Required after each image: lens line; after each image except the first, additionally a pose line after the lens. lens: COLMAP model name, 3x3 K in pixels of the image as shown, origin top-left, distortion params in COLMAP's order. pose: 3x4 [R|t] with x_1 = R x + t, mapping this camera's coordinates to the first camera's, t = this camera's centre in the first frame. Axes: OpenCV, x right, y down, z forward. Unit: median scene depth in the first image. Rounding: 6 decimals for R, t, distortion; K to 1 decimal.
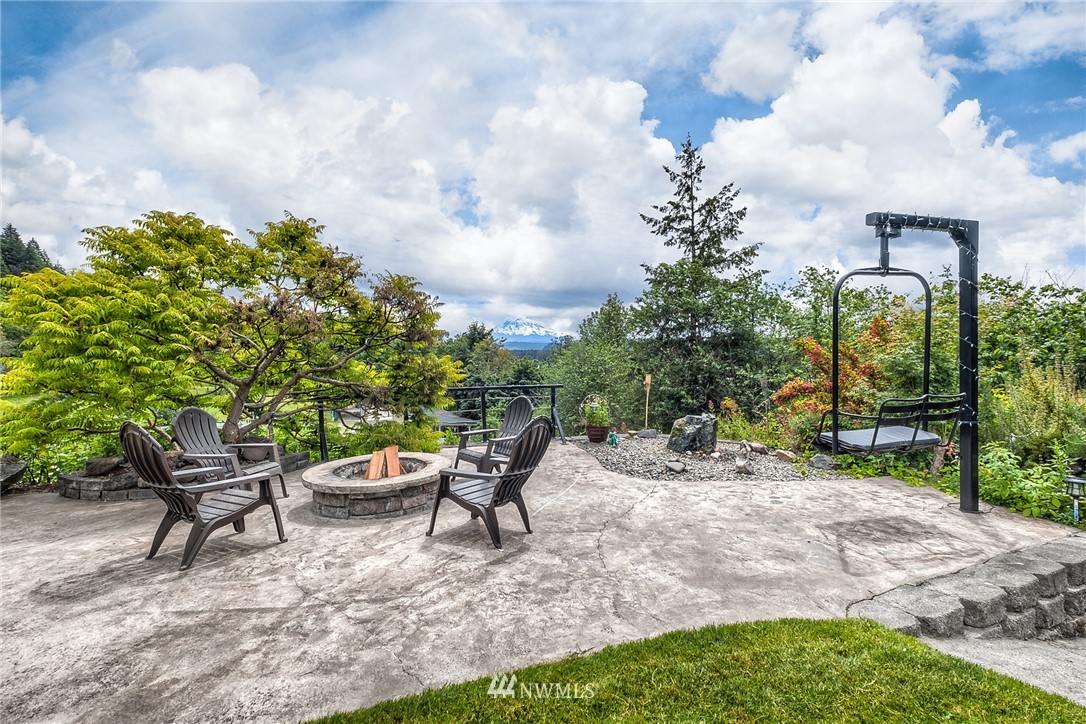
lens RADIAL K [[483.9, 0, 542.2], [0, 483.9, 349.4], [0, 0, 1]] dist [0.012446, -0.002715]
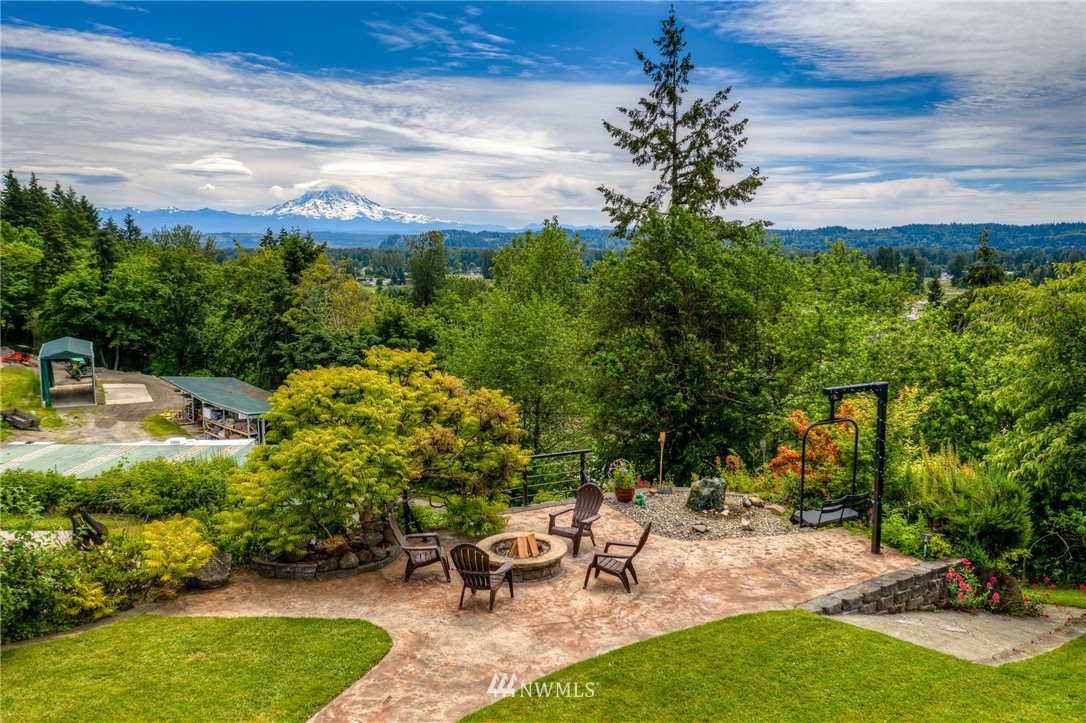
lens RADIAL K [[857.8, 0, 542.9], [0, 857.8, 365.0], [0, 0, 1]] dist [0.015437, -0.018648]
pose [[0.983814, -0.020577, 0.178008, -0.274027], [-0.002492, 0.991718, 0.128412, -0.246553], [-0.179176, -0.126777, 0.975615, -0.574725]]
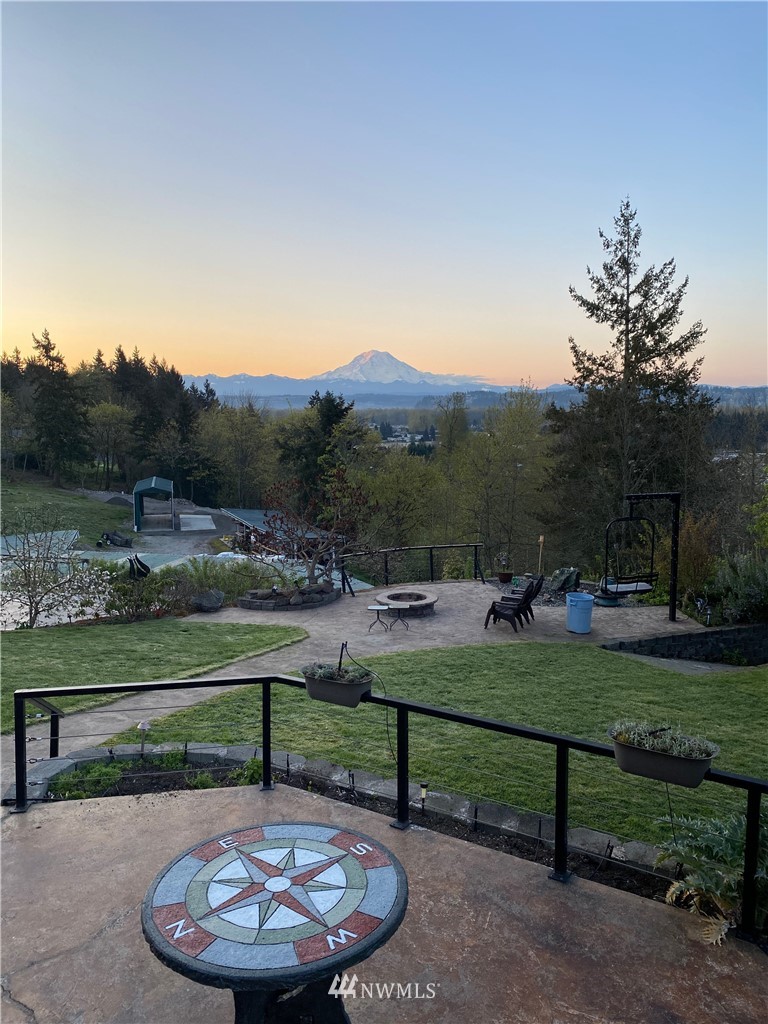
lens RADIAL K [[773.6, 0, 381.0], [0, 773.6, 508.5], [0, 0, 1]] dist [0.009813, 0.003668]
pose [[0.998945, 0.004865, -0.045673, -0.110693], [0.000870, 0.992193, 0.124710, -0.224270], [0.045923, -0.124618, 0.991141, -0.918832]]
